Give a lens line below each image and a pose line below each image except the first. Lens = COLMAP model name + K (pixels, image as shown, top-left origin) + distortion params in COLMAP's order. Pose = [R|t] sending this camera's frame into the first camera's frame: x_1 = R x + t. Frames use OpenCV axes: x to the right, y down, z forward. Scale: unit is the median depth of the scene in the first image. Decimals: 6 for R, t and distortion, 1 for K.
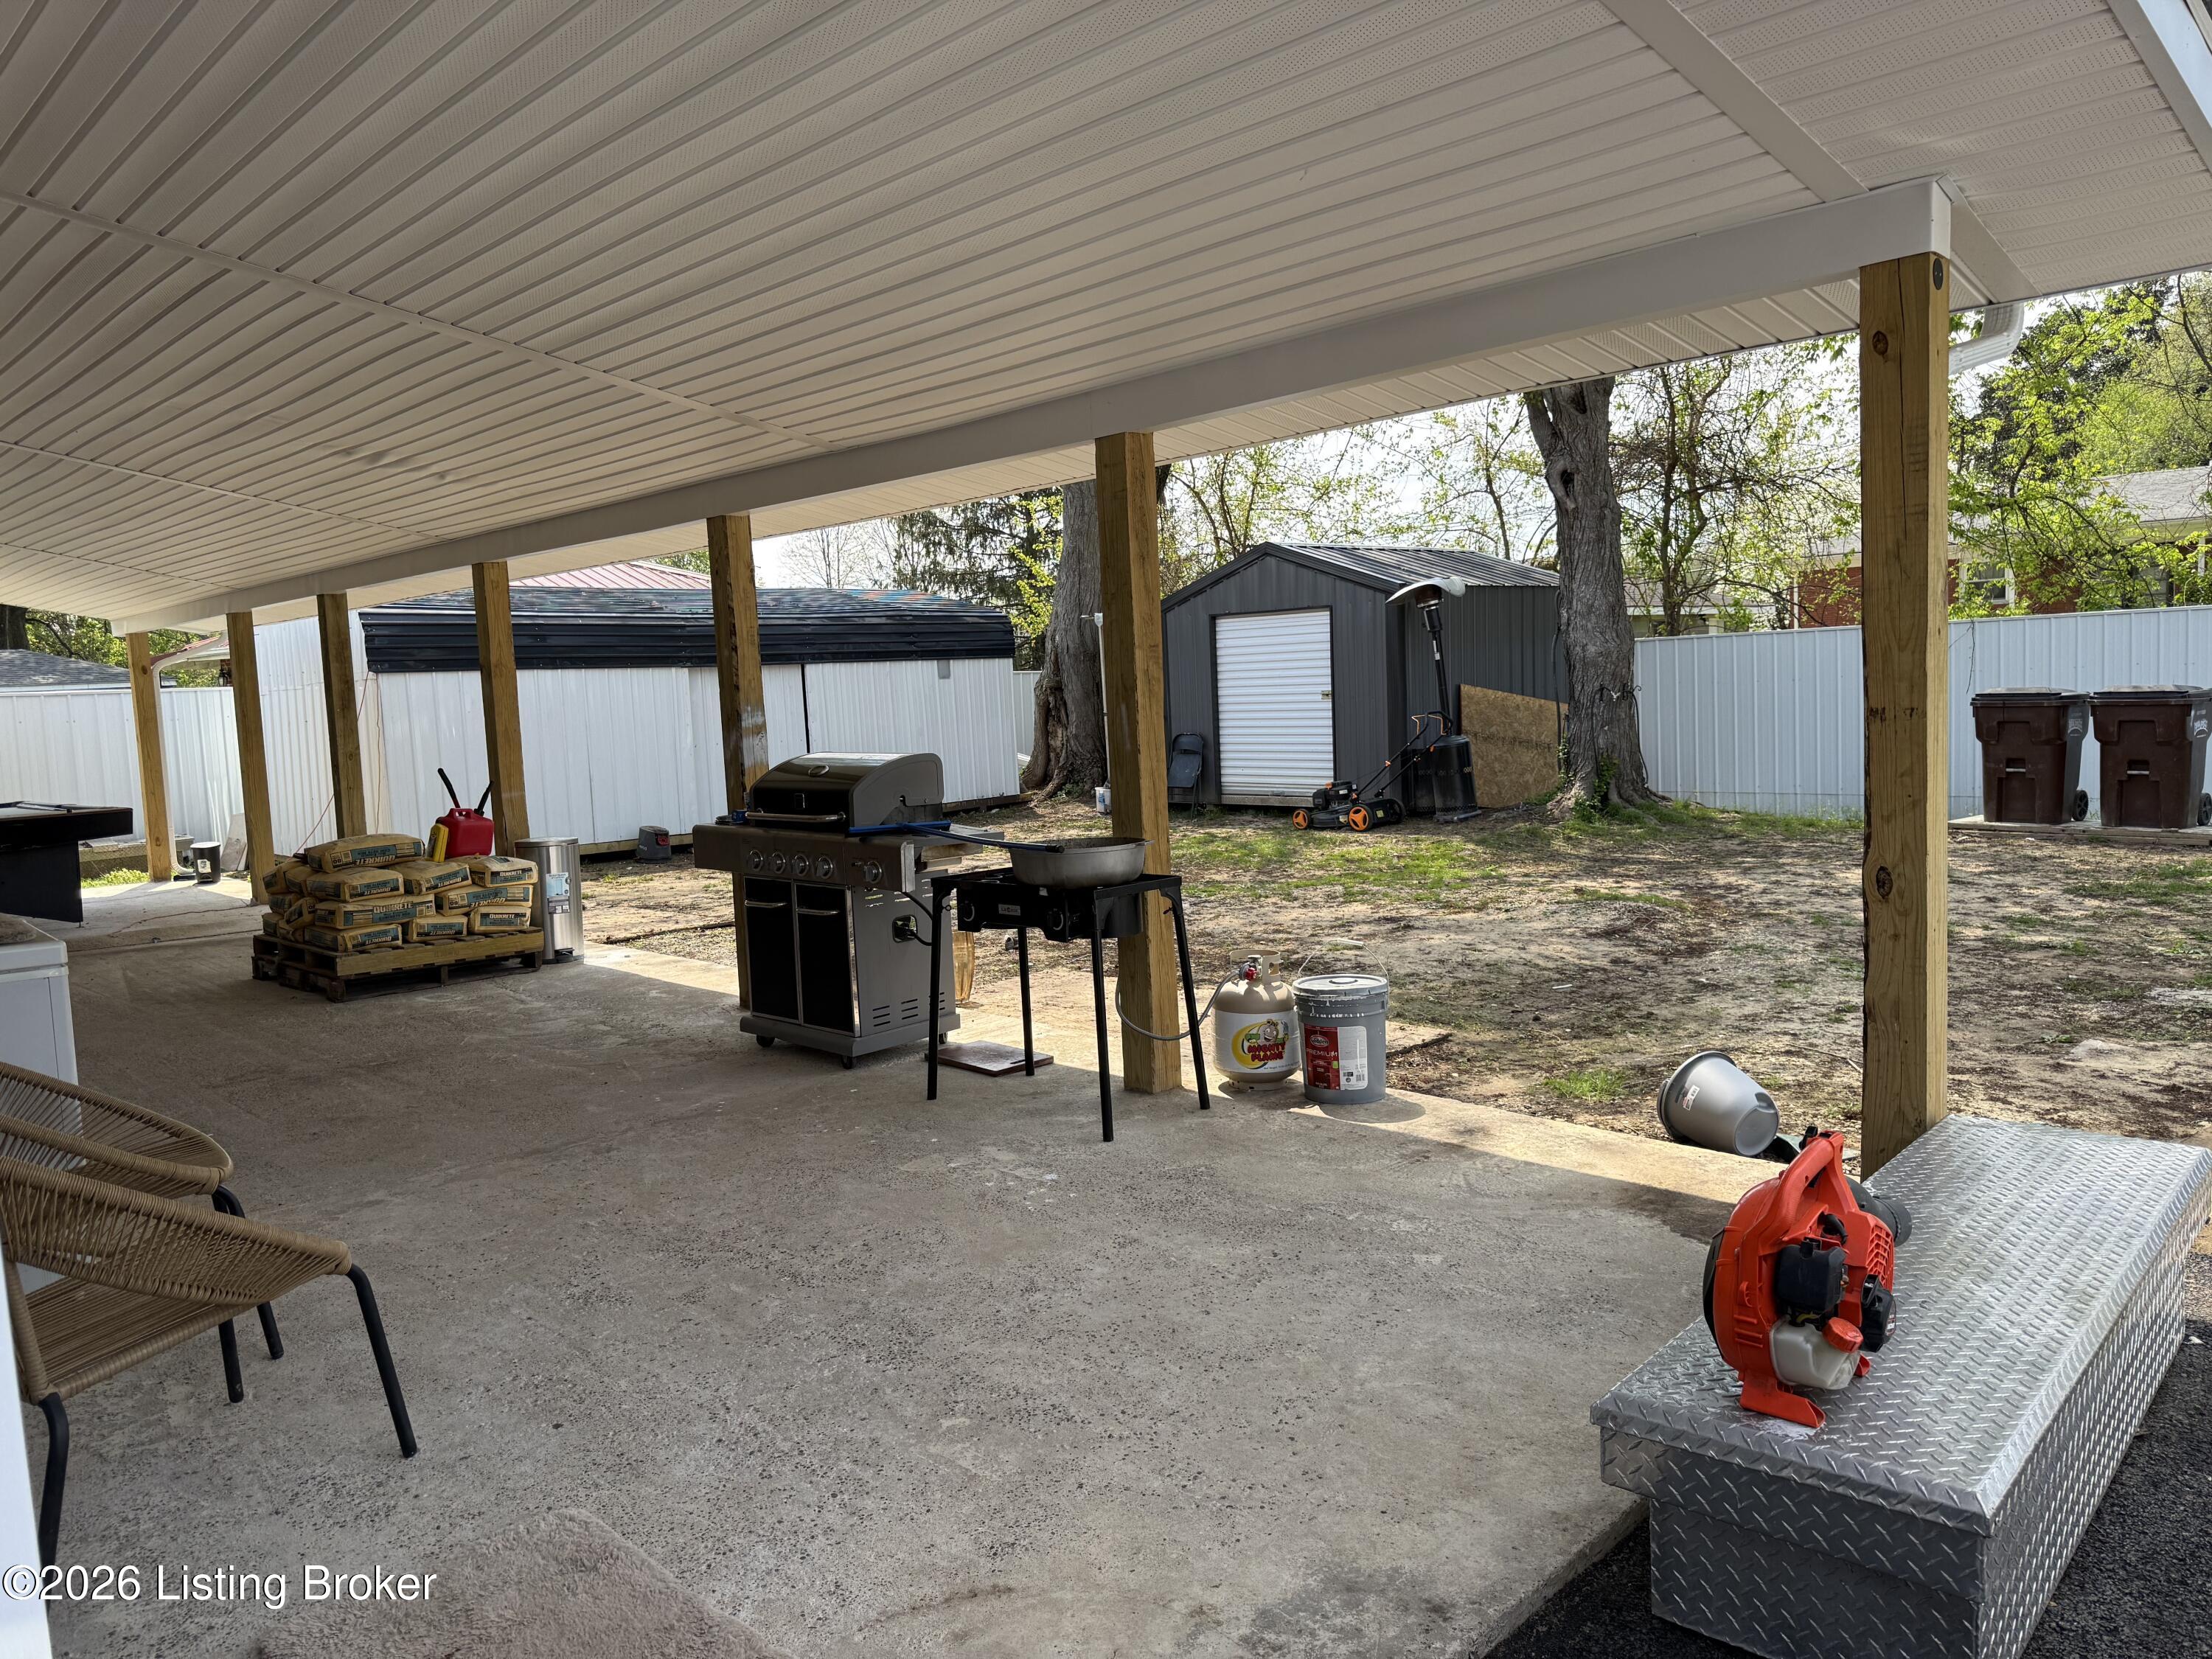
lens RADIAL K [[1503.8, 0, 1132.3], [0, 1503.8, 829.8], [0, 0, 1]] dist [0.015932, -0.035432]
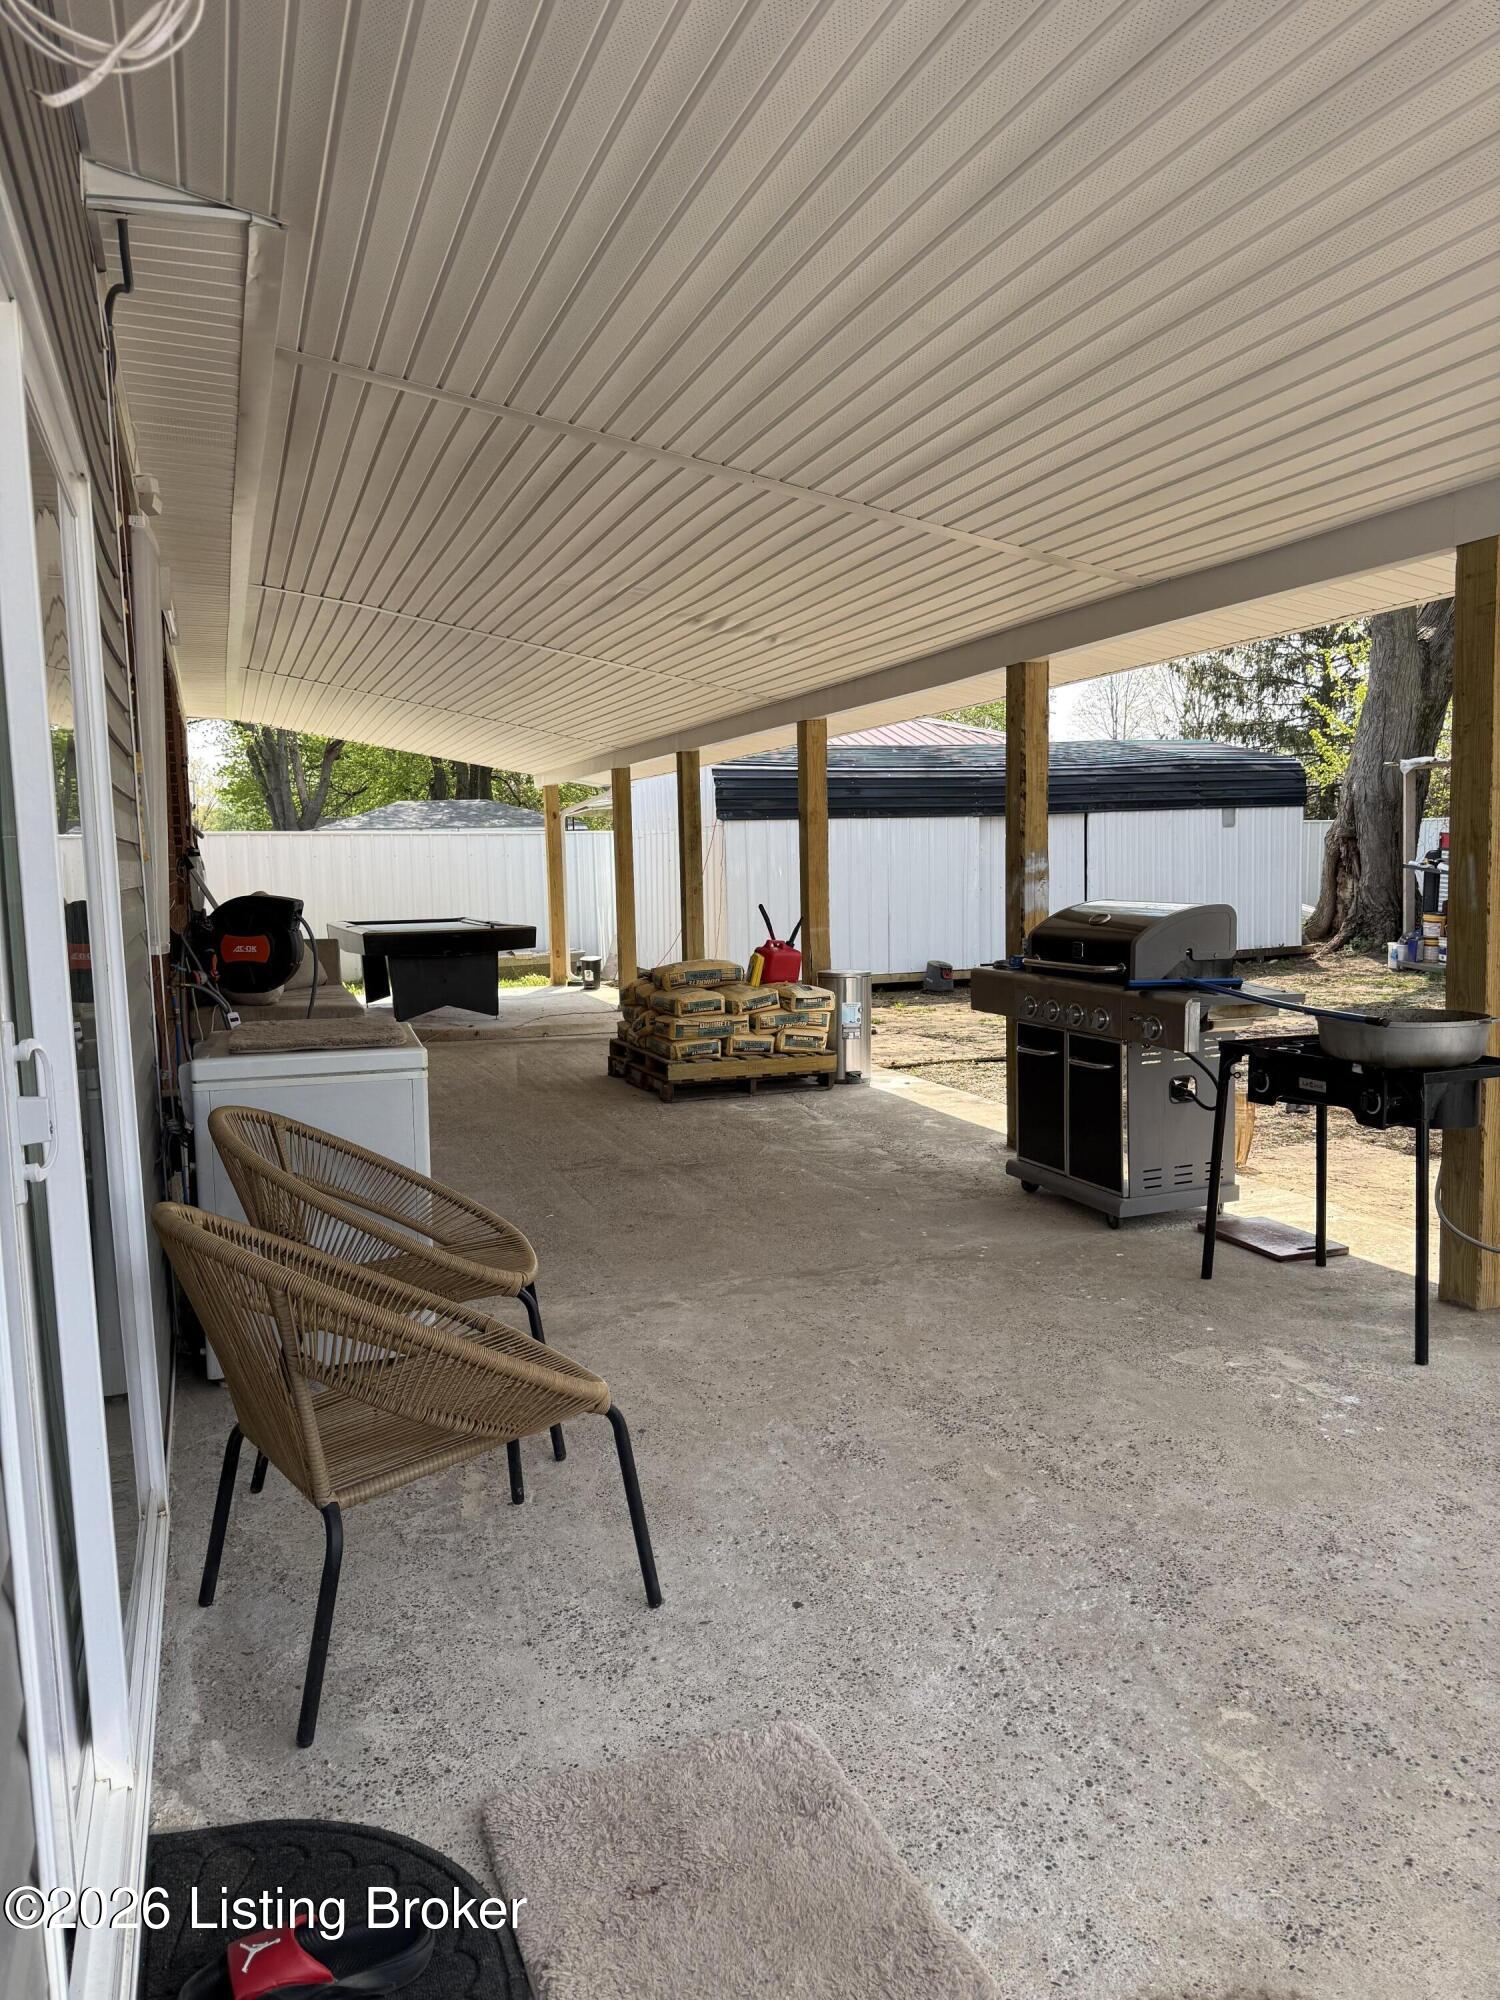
lens RADIAL K [[1359.7, 0, 751.5], [0, 1359.7, 1011.9], [0, 0, 1]] dist [0.015932, -0.035432]
pose [[0.900704, 0.066766, -0.429272, -0.035480], [-0.053001, 0.997627, 0.043957, -0.006643], [0.431188, -0.016841, 0.902105, 0.120961]]
